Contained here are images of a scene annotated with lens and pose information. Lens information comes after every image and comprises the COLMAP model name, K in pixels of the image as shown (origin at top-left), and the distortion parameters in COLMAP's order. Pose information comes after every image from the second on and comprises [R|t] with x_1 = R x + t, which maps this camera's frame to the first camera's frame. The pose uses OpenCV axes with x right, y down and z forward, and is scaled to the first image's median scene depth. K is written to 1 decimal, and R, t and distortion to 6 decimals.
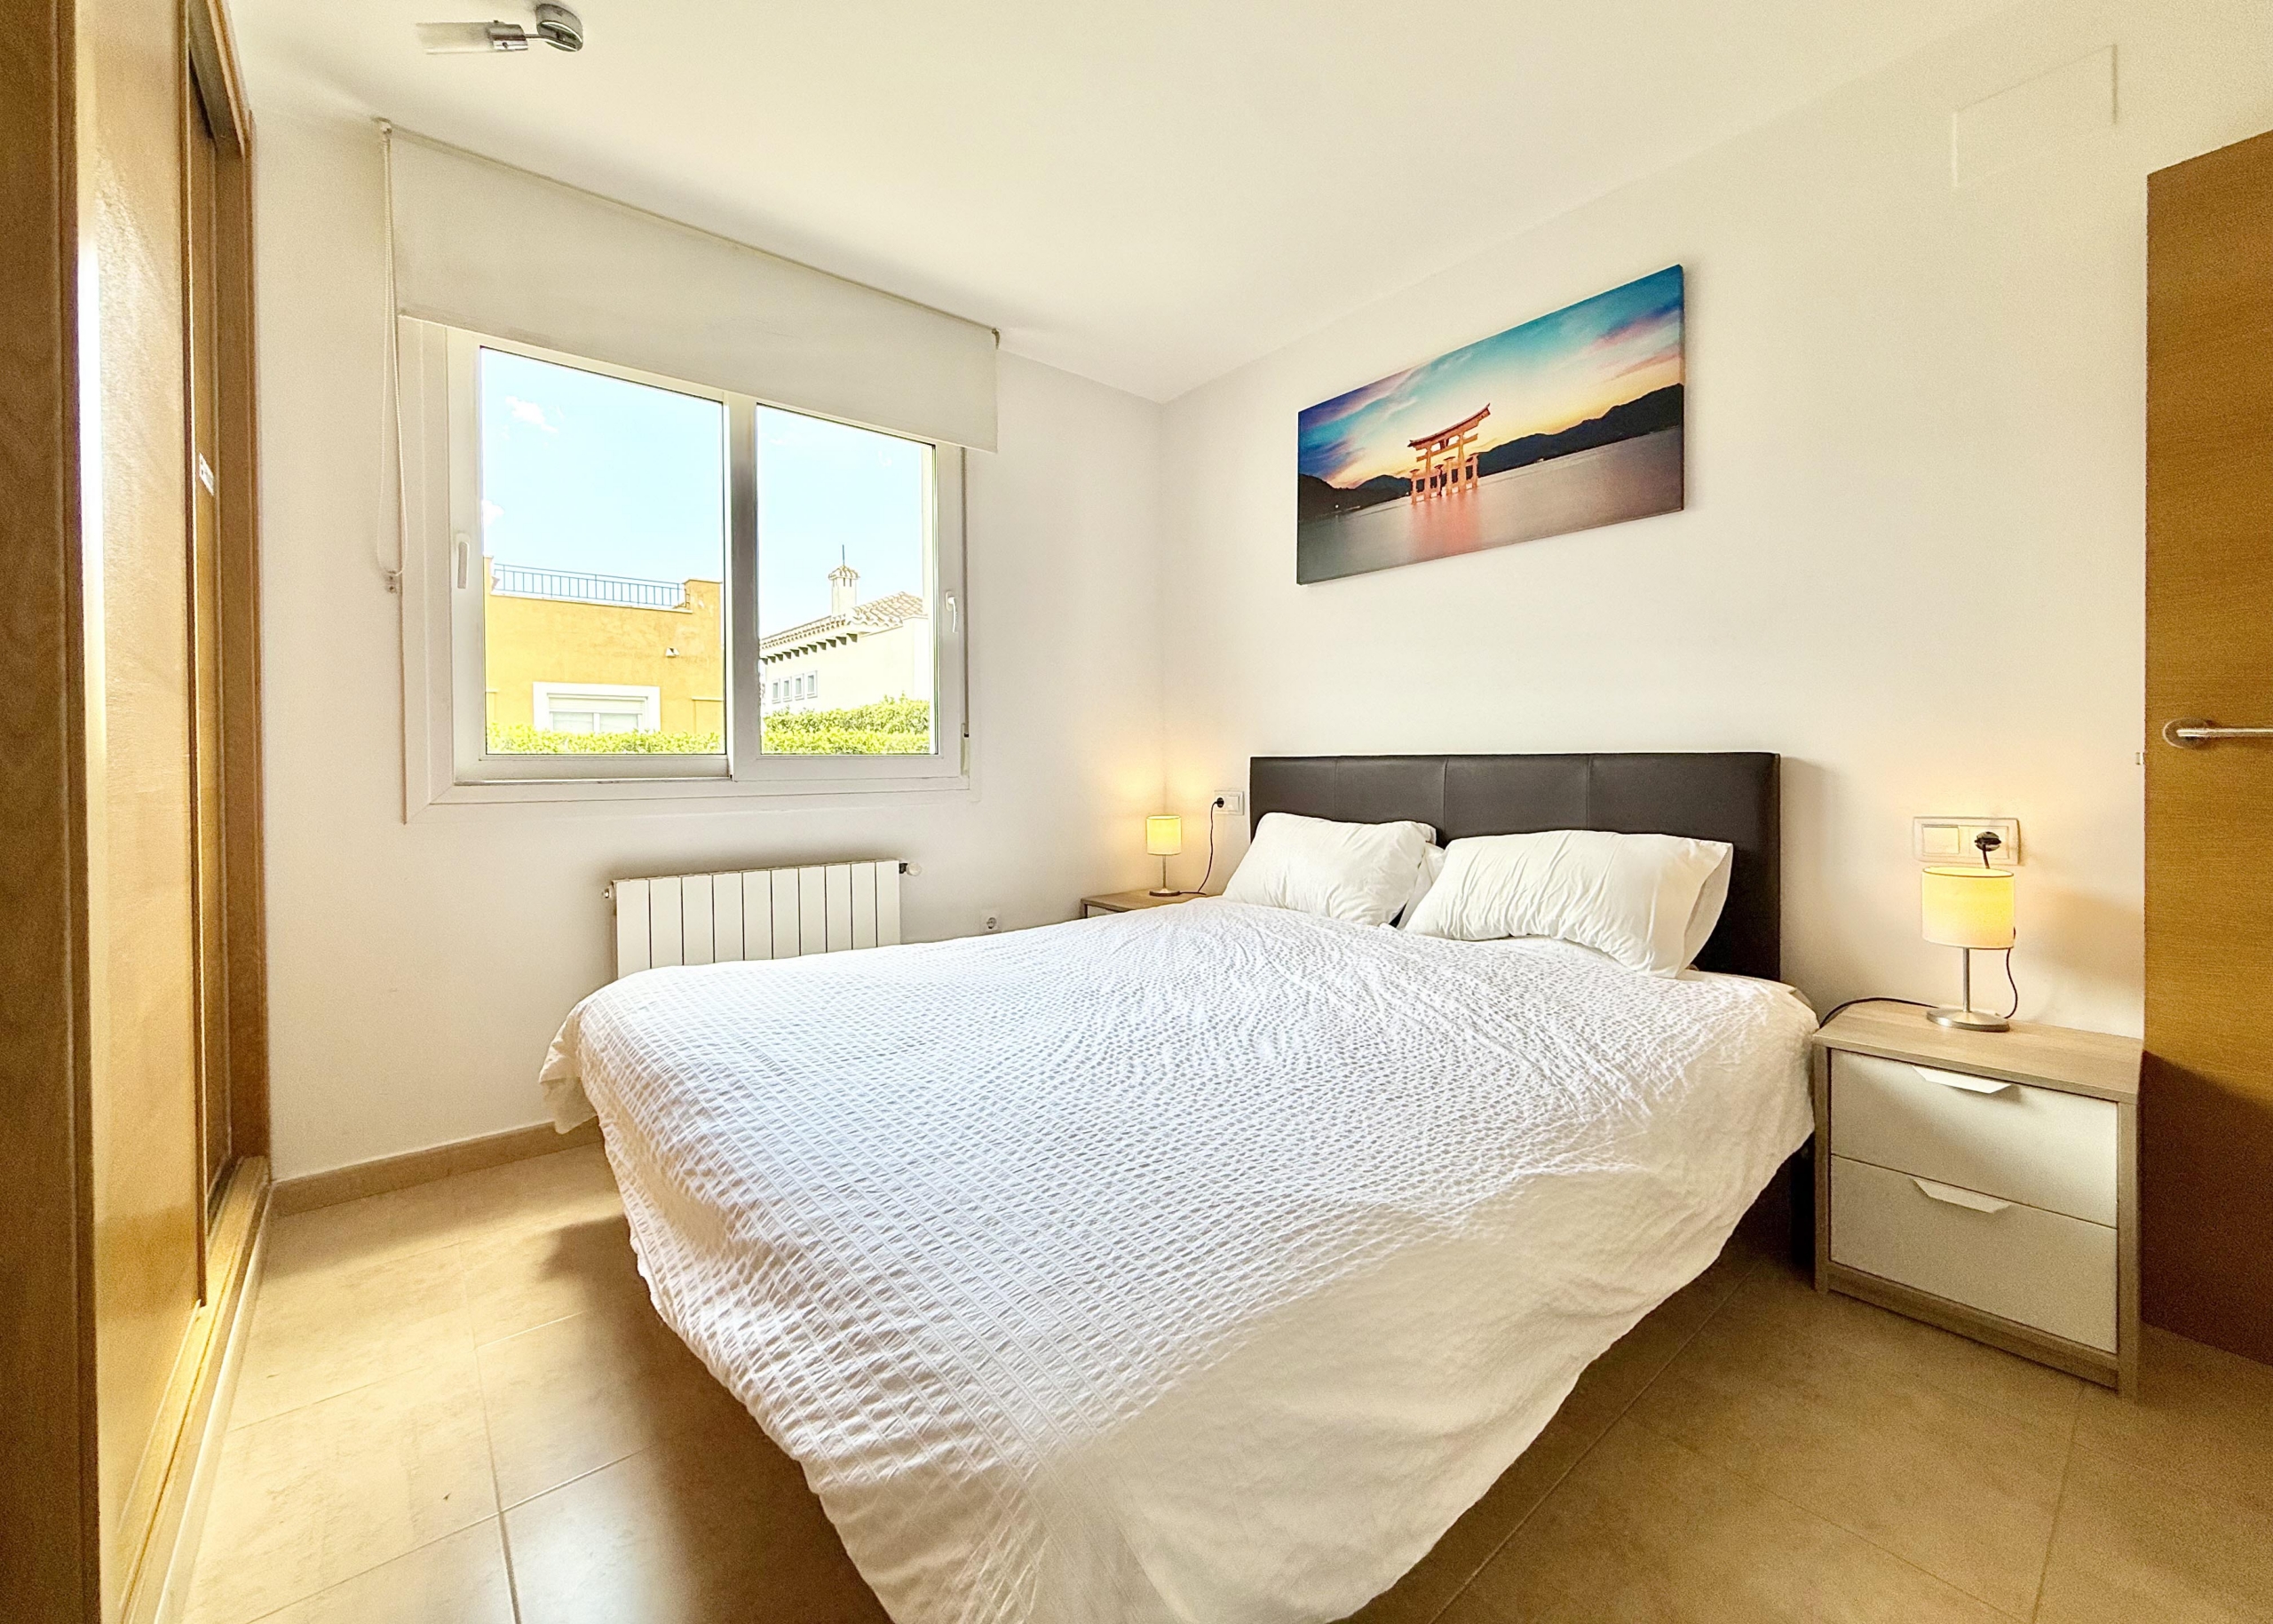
lens RADIAL K [[916.2, 0, 1127.2], [0, 916.2, 773.9], [0, 0, 1]] dist [-0.000786, -0.000008]
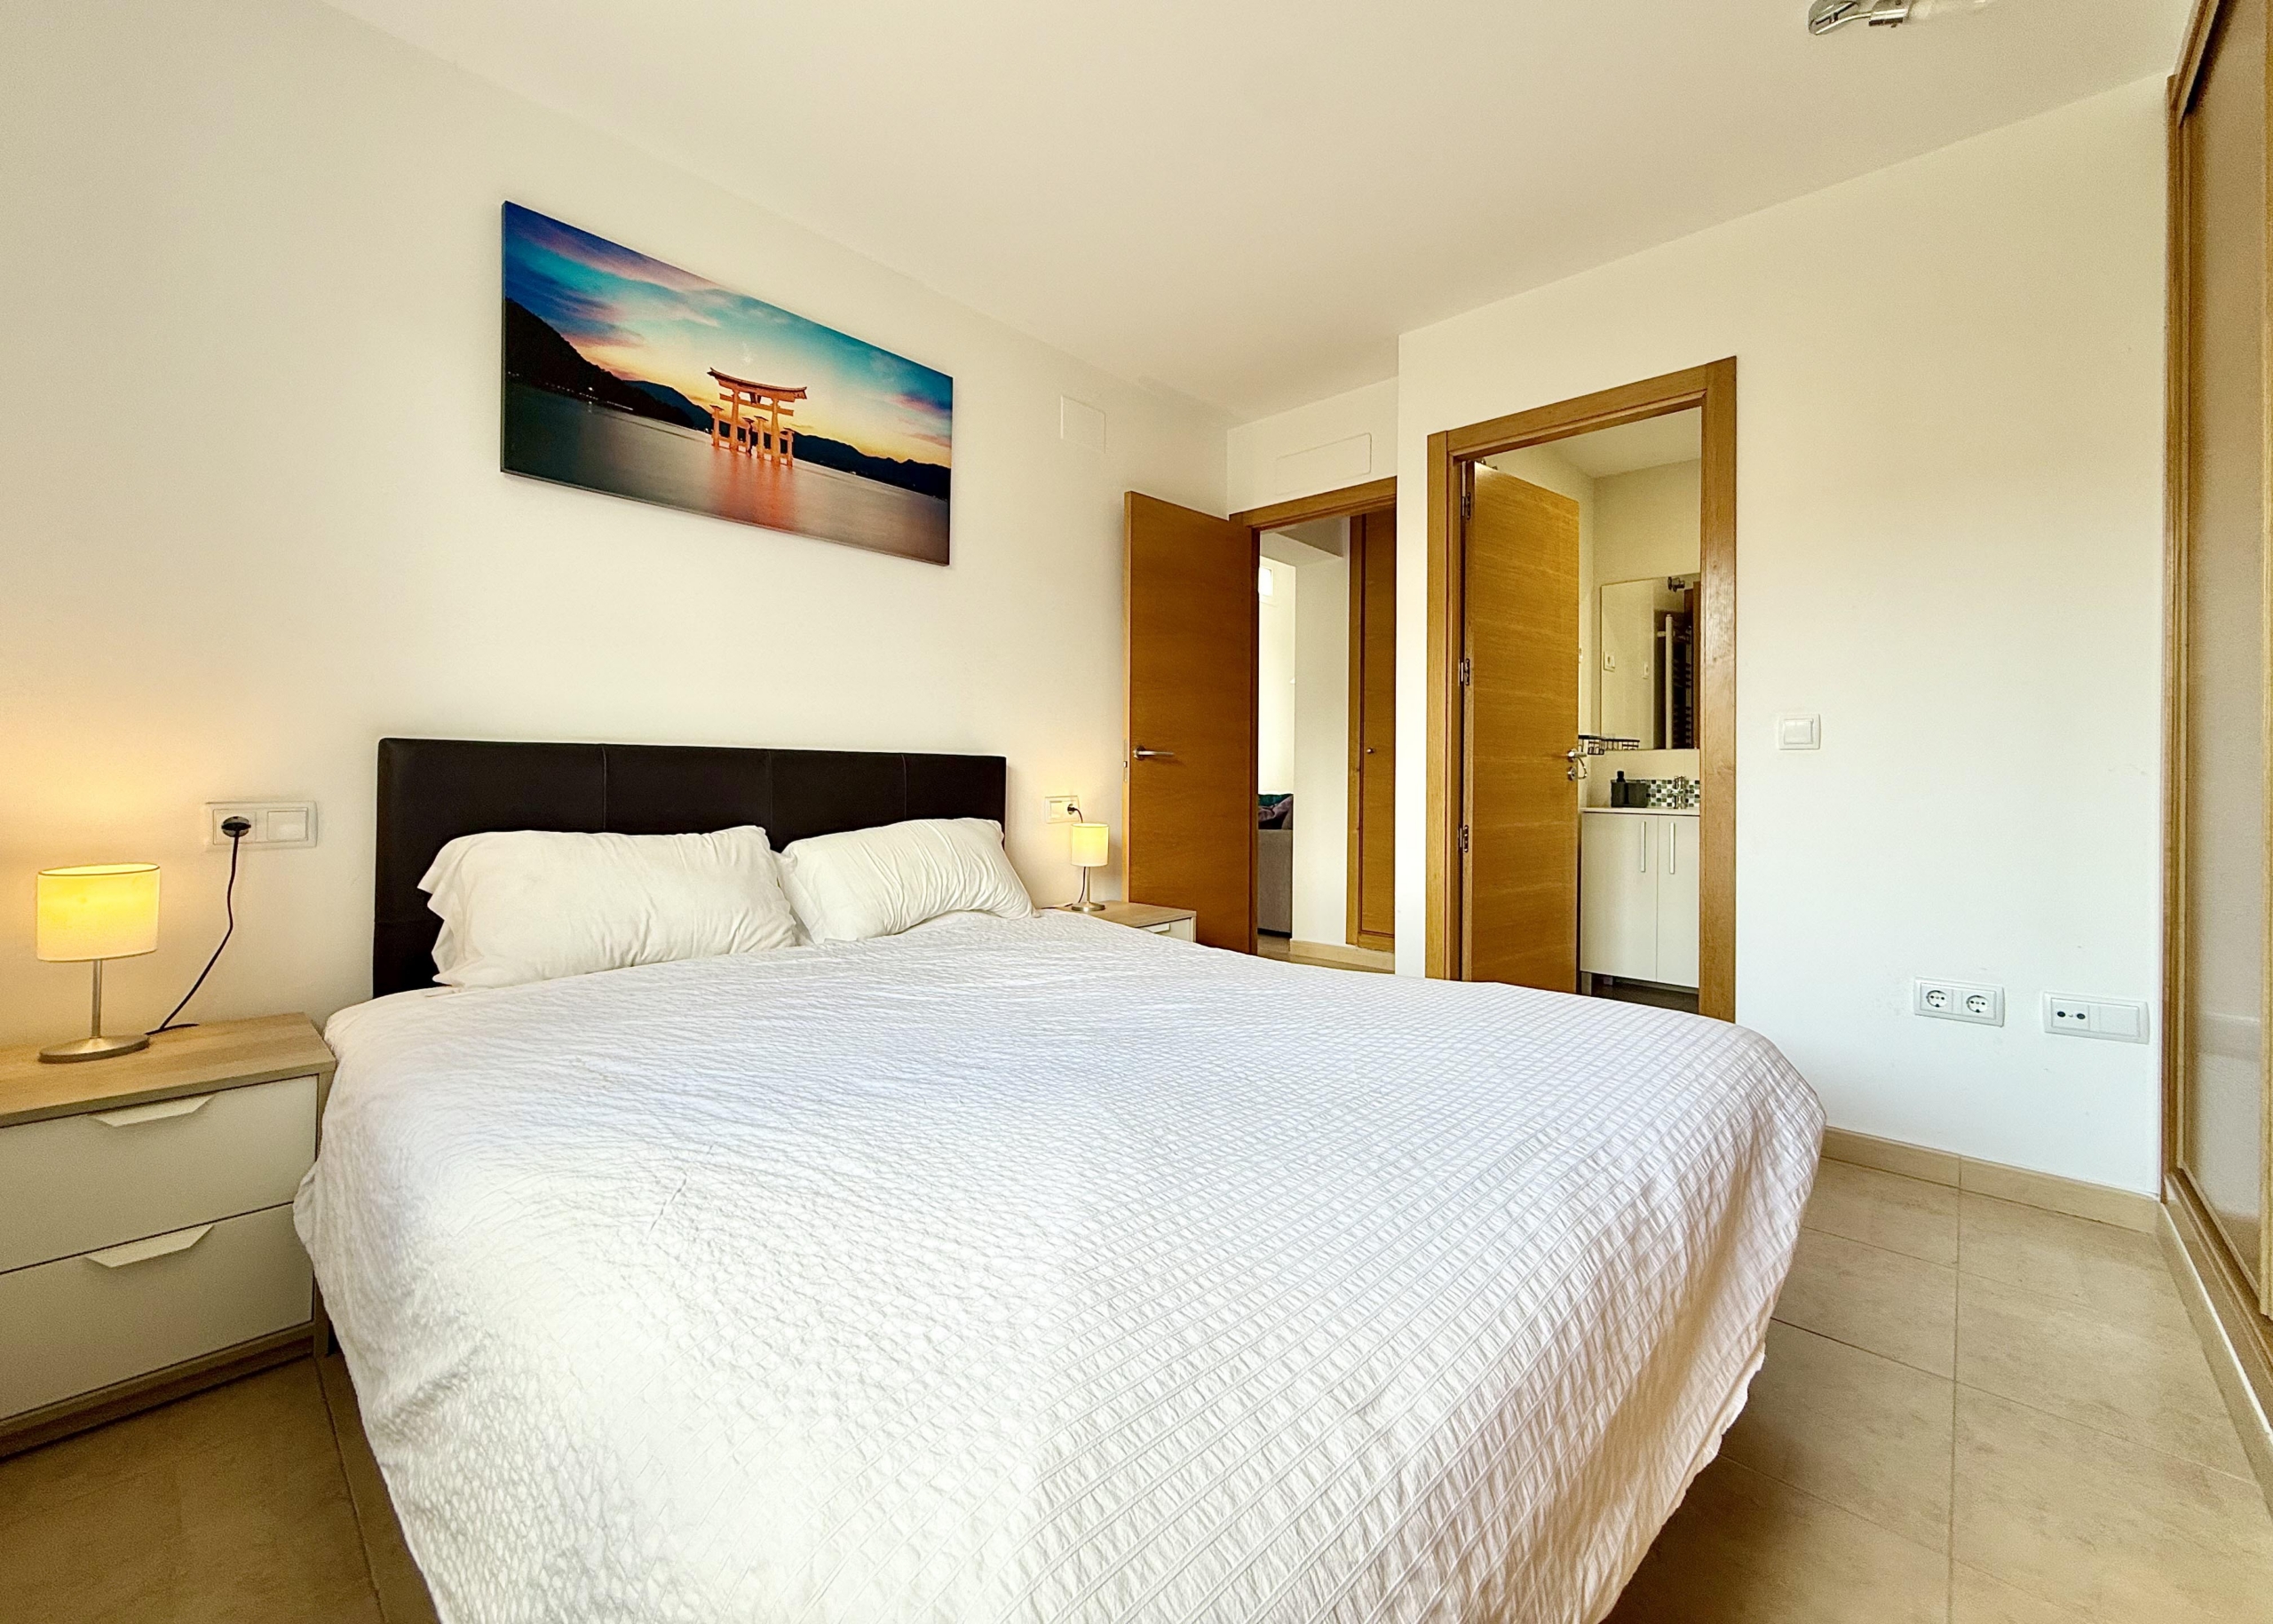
lens RADIAL K [[916.2, 0, 1127.2], [0, 916.2, 773.9], [0, 0, 1]] dist [-0.000786, -0.000008]
pose [[-0.137338, 0.006479, 0.990503, -0.581260], [0.004997, 0.999970, -0.005849, 0.010922], [-0.990512, 0.004146, -0.137366, 0.765918]]
